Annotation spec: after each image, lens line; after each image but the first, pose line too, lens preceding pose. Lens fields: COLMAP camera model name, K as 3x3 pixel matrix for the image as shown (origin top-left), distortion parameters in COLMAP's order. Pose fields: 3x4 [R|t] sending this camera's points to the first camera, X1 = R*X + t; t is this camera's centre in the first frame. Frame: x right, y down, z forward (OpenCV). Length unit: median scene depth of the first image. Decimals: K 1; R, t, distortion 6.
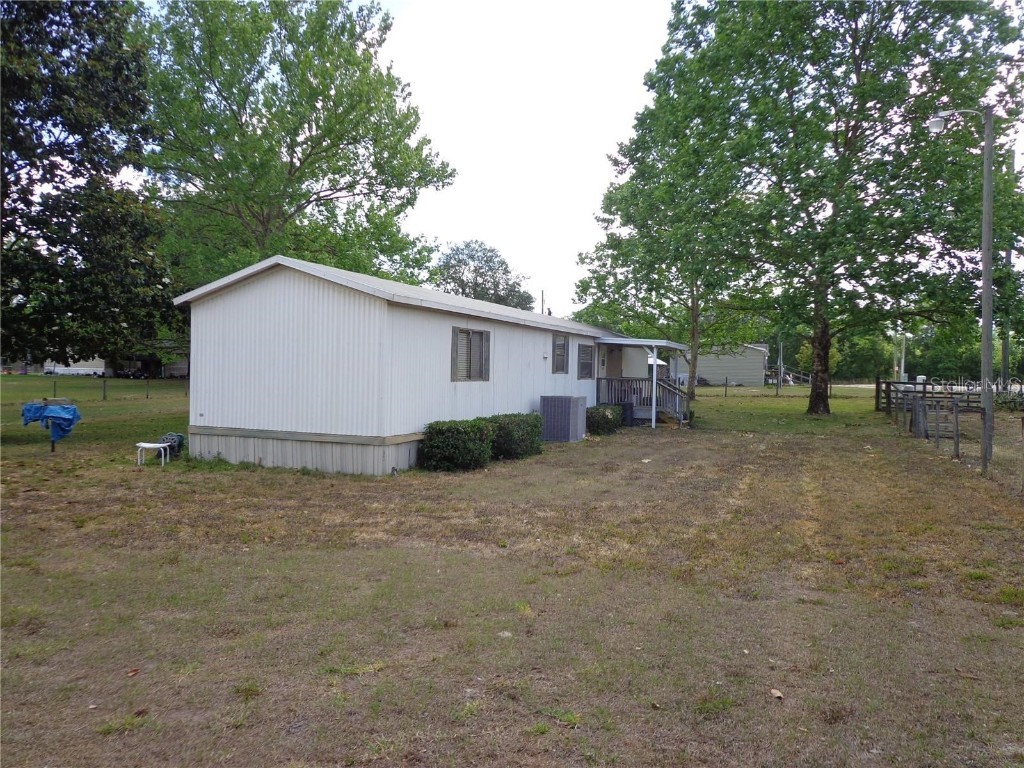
lens RADIAL K [[759.9, 0, 521.2], [0, 759.9, 378.5], [0, 0, 1]] dist [0.000644, 0.025156]
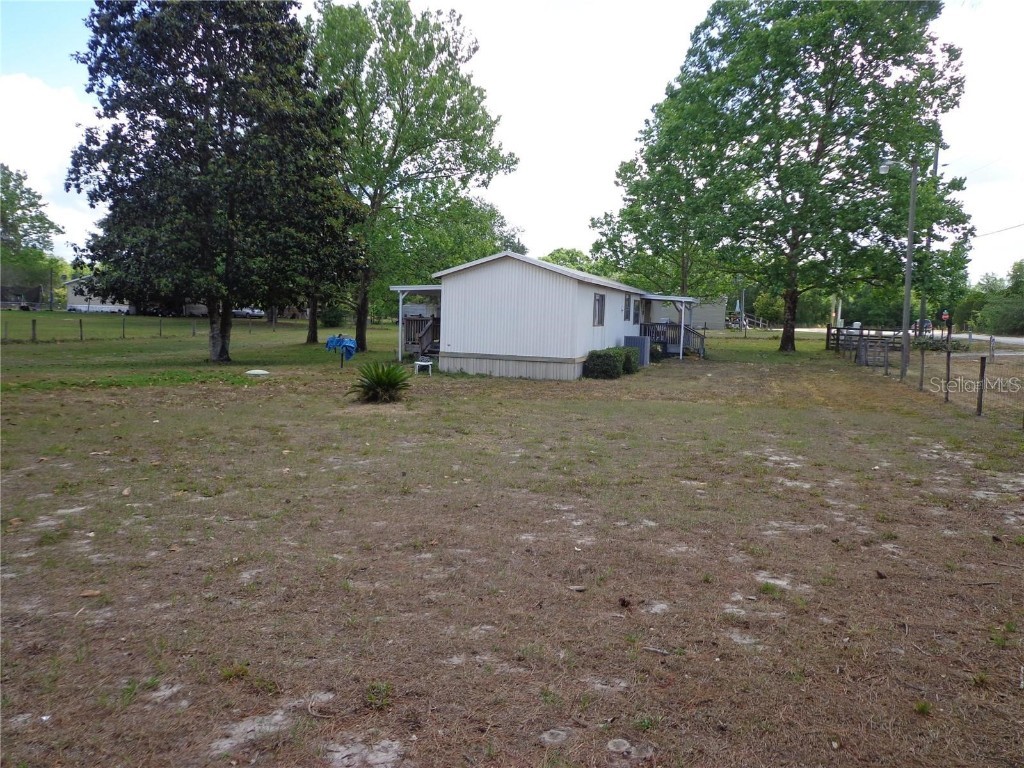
lens RADIAL K [[759.9, 0, 521.2], [0, 759.9, 378.5], [0, 0, 1]] dist [0.000644, 0.025156]
pose [[0.997018, 0.005319, 0.076983, -0.197833], [-0.011327, 0.996903, 0.077818, -0.005341], [-0.076330, -0.078458, 0.993991, -0.333349]]
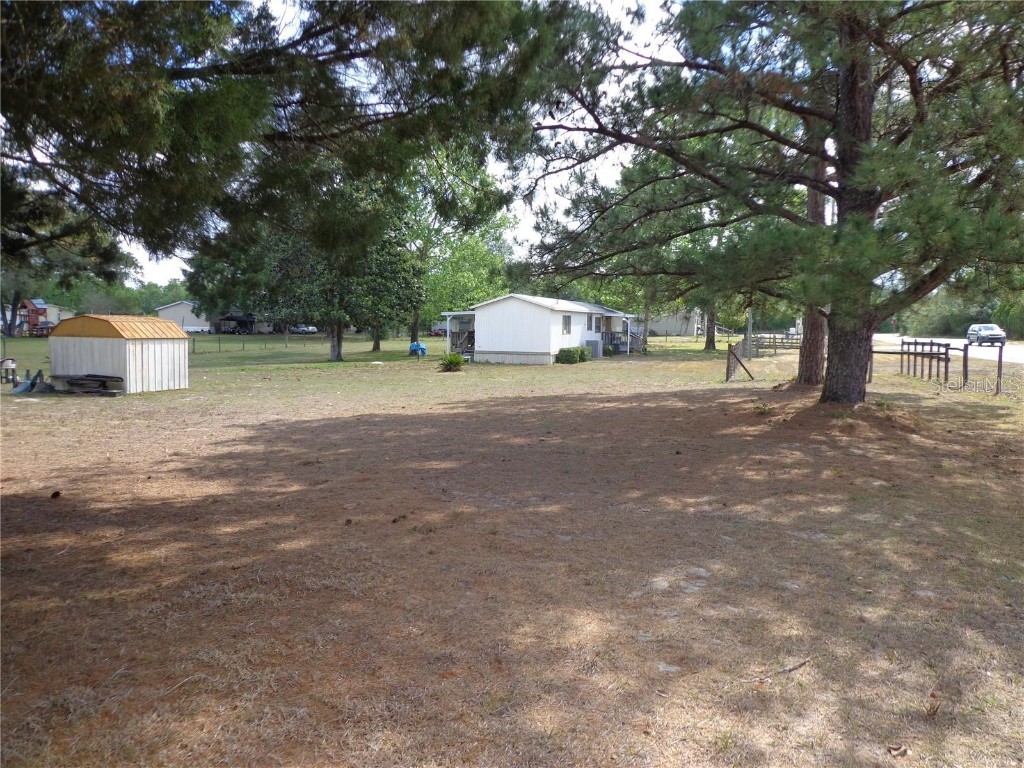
lens RADIAL K [[759.9, 0, 521.2], [0, 759.9, 378.5], [0, 0, 1]] dist [0.000644, 0.025156]
pose [[0.998154, -0.013838, 0.059137, -0.220799], [0.010036, 0.997892, 0.064110, -0.008333], [-0.059899, -0.063398, 0.996189, -0.974237]]
